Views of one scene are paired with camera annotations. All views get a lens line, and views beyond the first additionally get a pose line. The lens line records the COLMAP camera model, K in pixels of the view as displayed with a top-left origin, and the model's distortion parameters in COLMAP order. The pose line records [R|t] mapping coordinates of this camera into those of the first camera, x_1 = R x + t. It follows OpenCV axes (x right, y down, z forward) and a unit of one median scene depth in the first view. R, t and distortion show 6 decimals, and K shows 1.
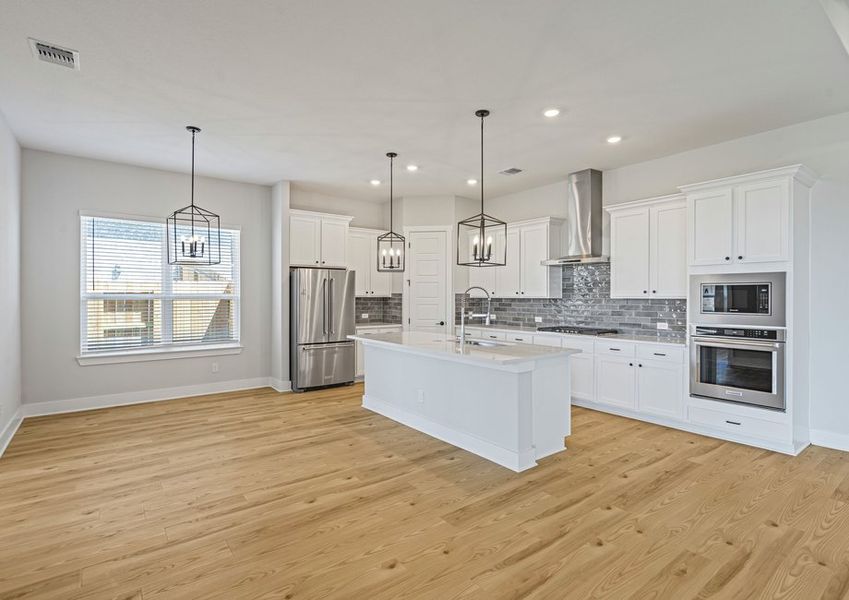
lens RADIAL K [[425.1, 0, 427.3], [0, 425.1, 299.2], [0, 0, 1]] dist [-0.009601, 0.001725]
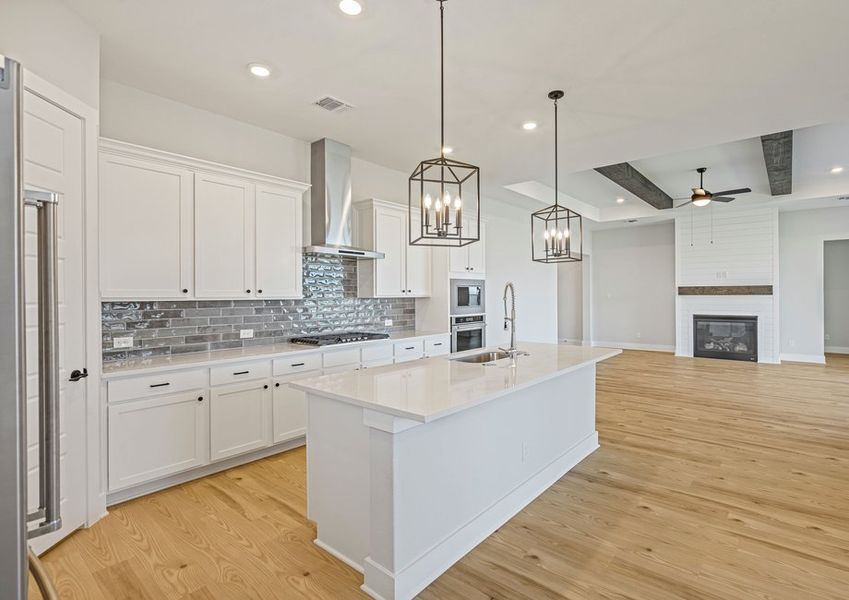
lens RADIAL K [[425.1, 0, 442.0], [0, 425.1, 293.8], [0, 0, 1]] dist [-0.009601, 0.001725]
pose [[-0.232060, 0.003652, 0.972695, -0.675277], [0.014010, 0.999902, -0.000412, -0.010900], [-0.972601, 0.013532, -0.232088, 1.395957]]
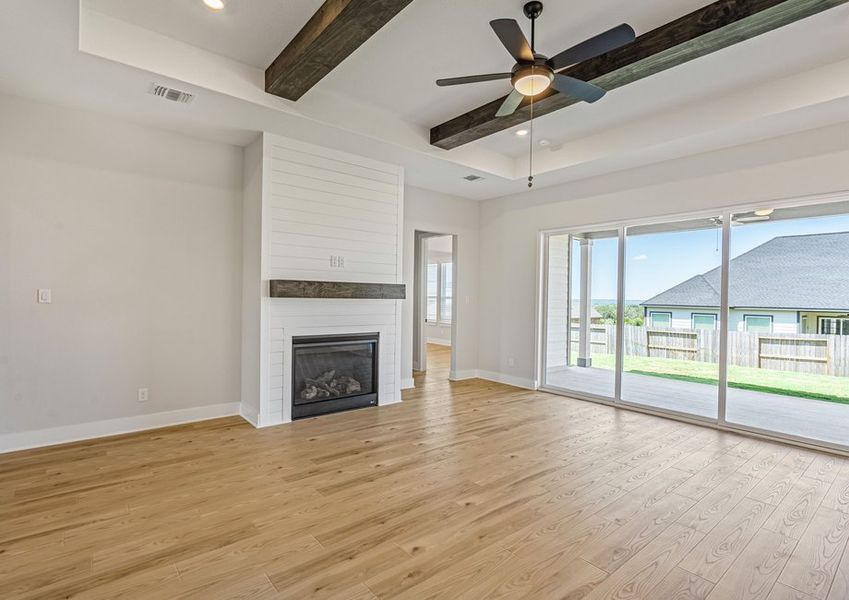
lens RADIAL K [[425.1, 0, 436.0], [0, 425.1, 303.2], [0, 0, 1]] dist [-0.009601, 0.001725]
pose [[-0.997422, -0.009252, -0.071161, 0.941497], [-0.010635, 0.999761, 0.019084, 0.002789], [0.070967, 0.019791, -0.997282, 0.714157]]
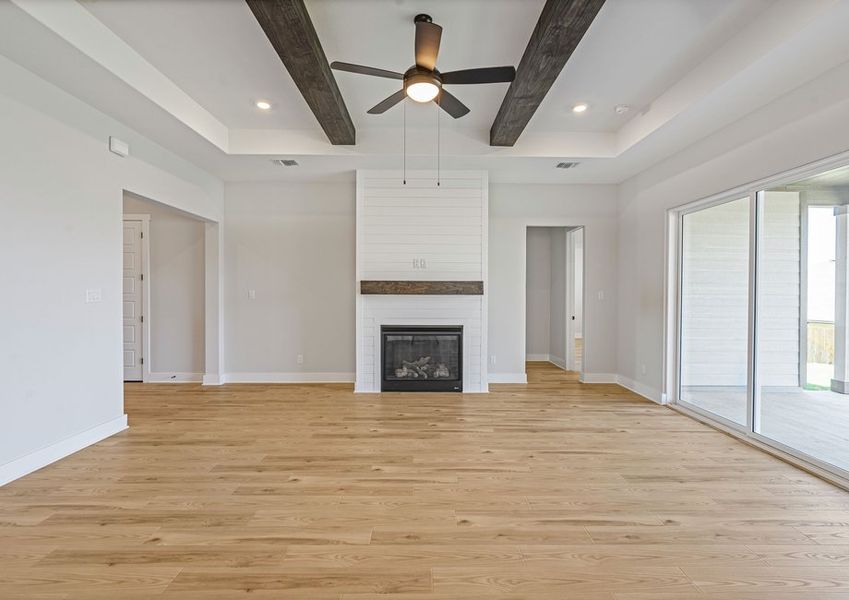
lens RADIAL K [[425.1, 0, 434.3], [0, 425.1, 298.3], [0, 0, 1]] dist [-0.009601, 0.001725]
pose [[-0.814020, -0.007602, 0.580787, 0.248867], [0.002435, 0.999861, 0.016499, 0.003482], [-0.580831, 0.014844, -0.813889, 0.620549]]
